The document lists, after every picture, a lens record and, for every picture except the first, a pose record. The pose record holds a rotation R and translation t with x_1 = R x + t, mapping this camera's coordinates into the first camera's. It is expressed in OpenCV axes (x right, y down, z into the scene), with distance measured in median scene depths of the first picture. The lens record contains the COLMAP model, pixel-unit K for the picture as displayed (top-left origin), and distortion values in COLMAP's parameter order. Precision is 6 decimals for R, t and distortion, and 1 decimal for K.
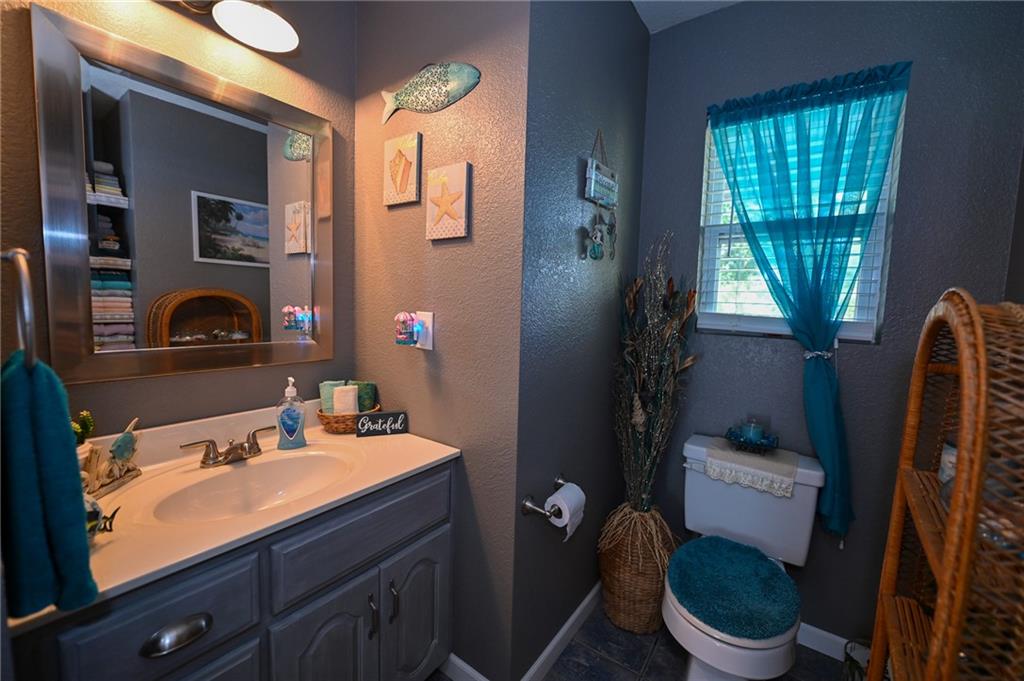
lens RADIAL K [[405.5, 0, 515.2], [0, 405.5, 339.2], [0, 0, 1]] dist [-0.005724, -0.000983]
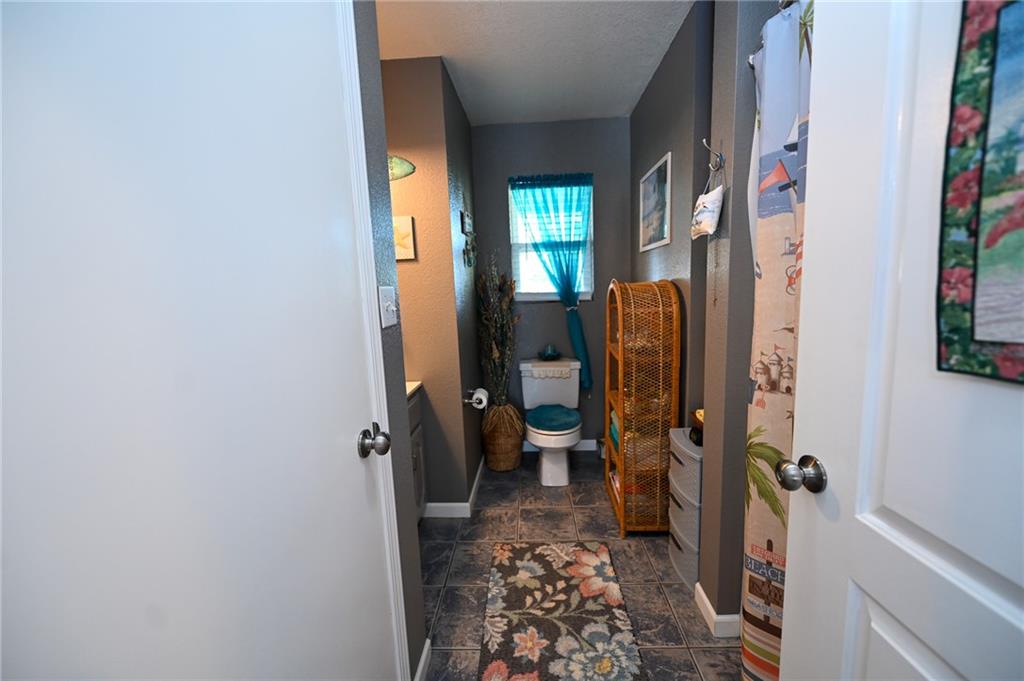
lens RADIAL K [[405.5, 0, 511.7], [0, 405.5, 341.4], [0, 0, 1]] dist [-0.005724, -0.000983]
pose [[0.842358, -0.135580, 0.521584, -0.611994], [0.112052, 0.990748, 0.076571, 0.011648], [-0.527140, -0.006056, 0.849757, -0.598901]]
